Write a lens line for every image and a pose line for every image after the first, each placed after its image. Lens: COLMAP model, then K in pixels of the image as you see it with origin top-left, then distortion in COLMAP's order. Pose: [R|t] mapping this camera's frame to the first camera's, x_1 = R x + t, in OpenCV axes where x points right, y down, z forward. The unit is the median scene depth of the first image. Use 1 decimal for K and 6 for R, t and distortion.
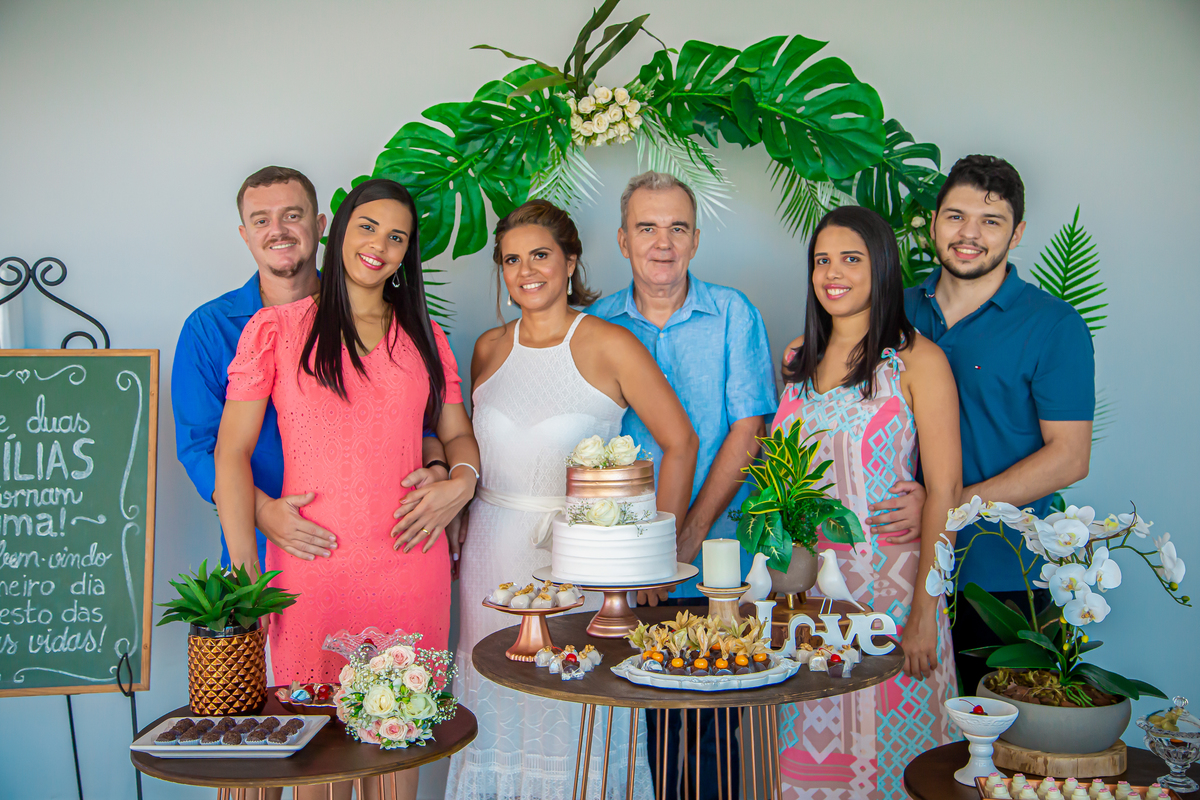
lens RADIAL K [[1459.0, 0, 598.3], [0, 1459.0, 401.7], [0, 0, 1]] dist [0.109876, -0.032091]
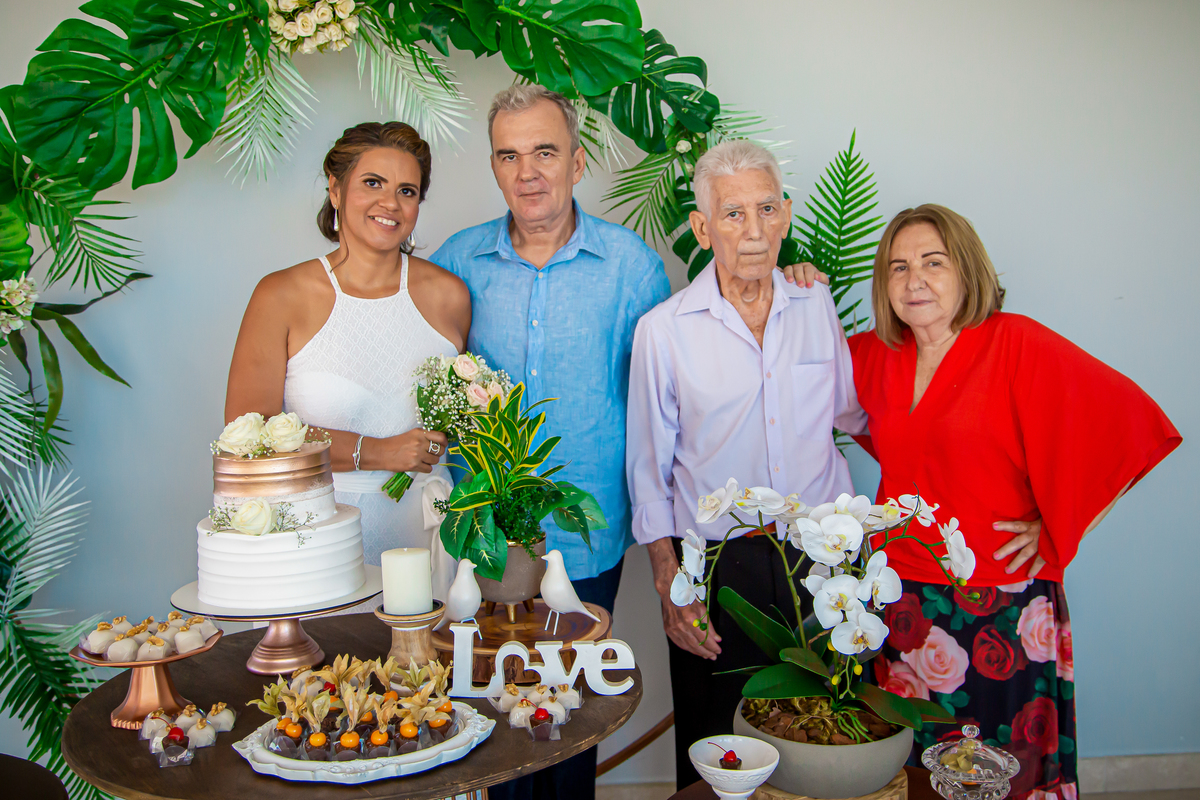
lens RADIAL K [[1268.1, 0, 637.6], [0, 1268.1, 381.8], [0, 0, 1]] dist [0.005328, 0.065930]
pose [[0.991299, -0.020549, 0.130018, 0.089860], [0.014999, 0.998940, 0.043521, -0.015348], [-0.130774, -0.041192, 0.990556, 0.248312]]
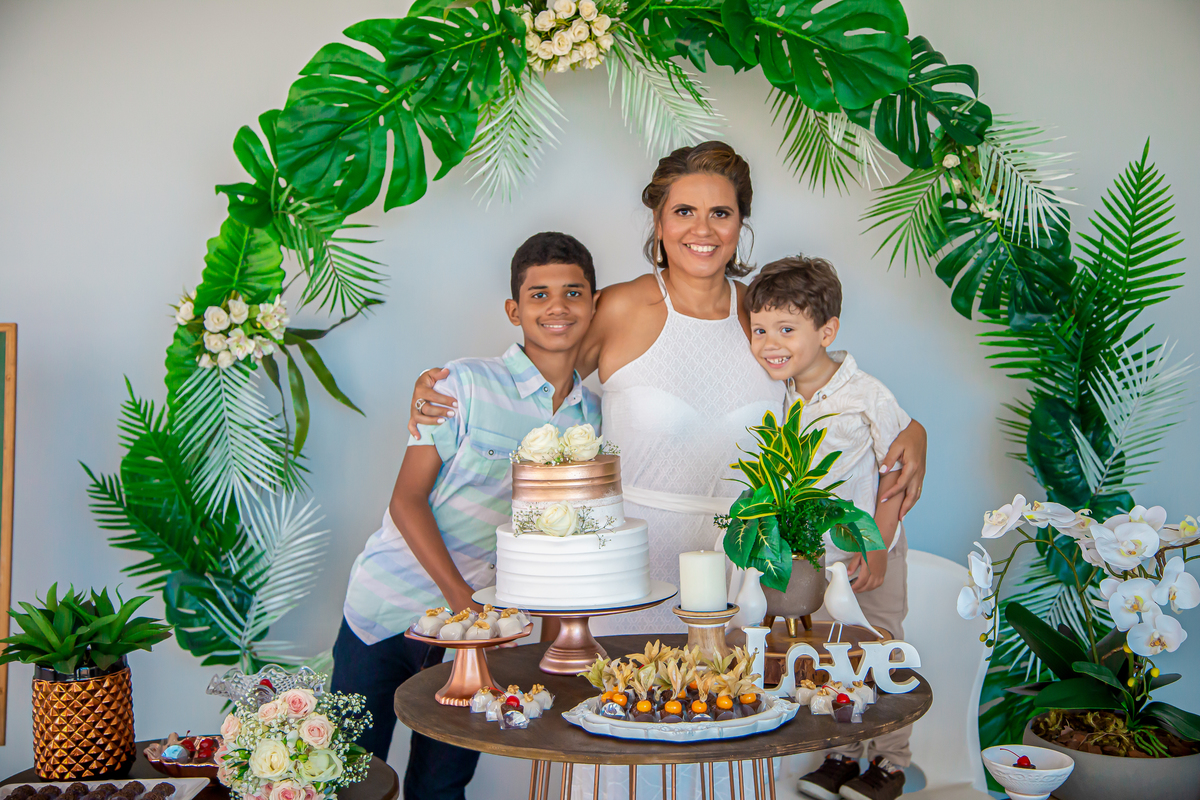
lens RADIAL K [[1680.5, 0, 605.4], [0, 1680.5, 394.1], [0, 0, 1]] dist [0.165529, -0.008026]
pose [[0.999962, -0.008550, 0.001408, 0.022478], [0.008547, 0.999960, 0.002561, 0.003634], [-0.001429, -0.002549, 0.999996, 0.053420]]
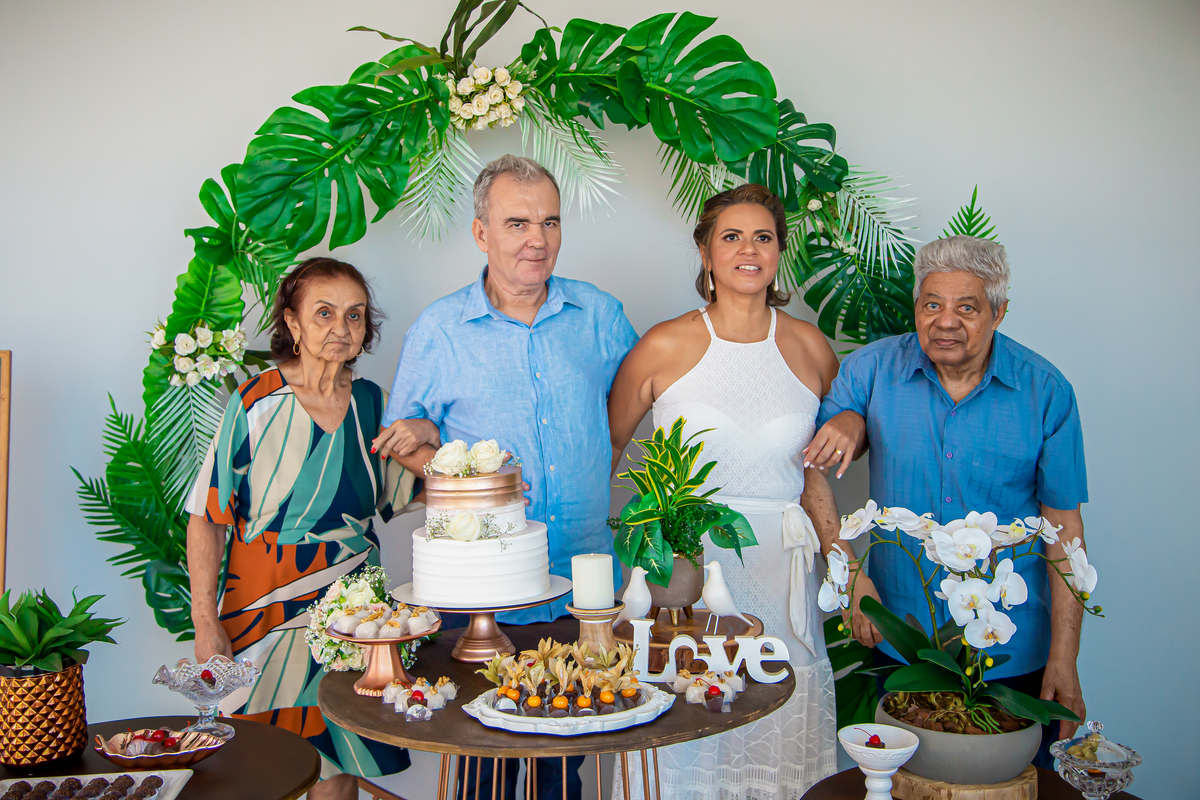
lens RADIAL K [[1337.9, 0, 571.3], [0, 1337.9, 372.5], [0, 0, 1]] dist [0.028060, 0.070356]
pose [[0.999815, -0.015366, 0.011604, 0.047428], [0.015443, 0.999859, -0.006582, -0.009803], [-0.011501, 0.006760, 0.999911, 0.128979]]
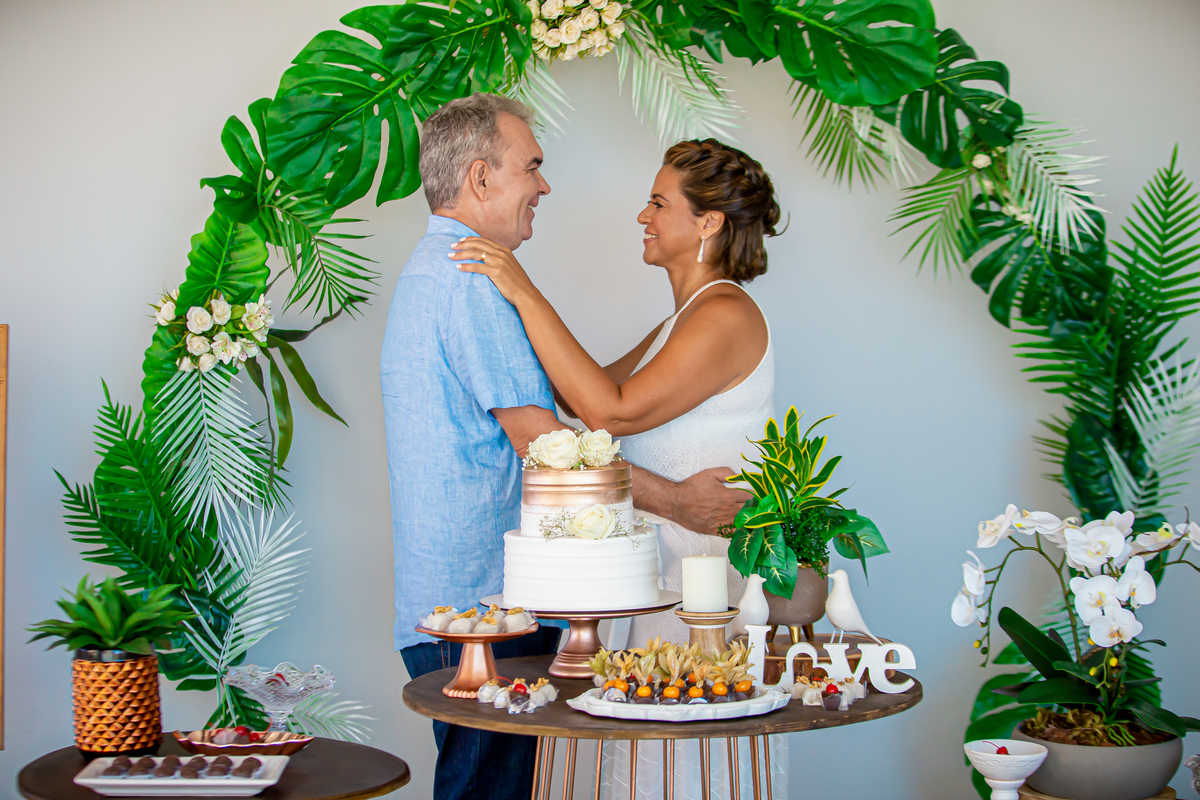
lens RADIAL K [[2499.4, 0, 599.8], [0, 2499.4, 393.4], [0, 0, 1]] dist [-0.249100, 0.146453]
pose [[0.999989, 0.003027, -0.003472, 0.022176], [-0.003056, 0.999960, -0.008367, 0.011348], [0.003447, 0.008378, 0.999959, -0.306480]]
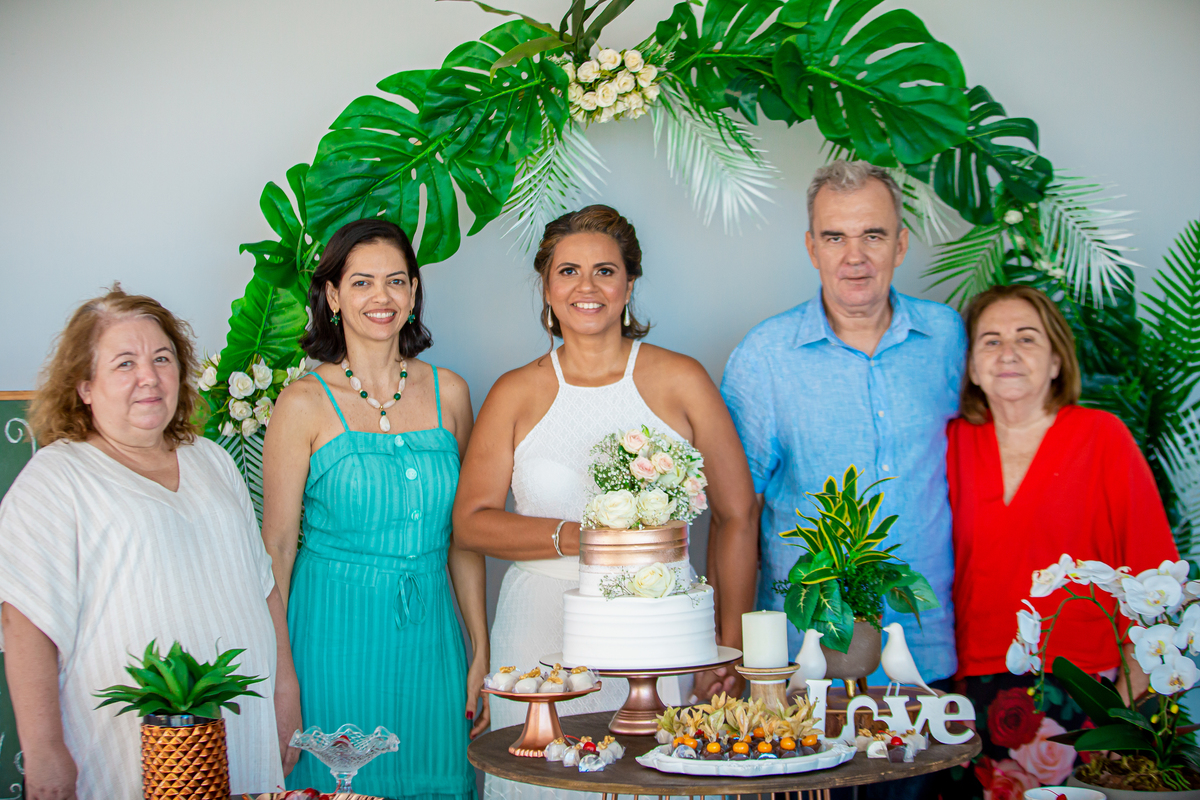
lens RADIAL K [[2499.4, 0, 599.8], [0, 2499.4, 393.4], [0, 0, 1]] dist [-0.249100, 0.146453]
pose [[0.999875, -0.011553, 0.010775, -0.018030], [0.011871, 0.999483, -0.029881, 0.008547], [-0.010424, 0.030006, 0.999495, -0.318820]]
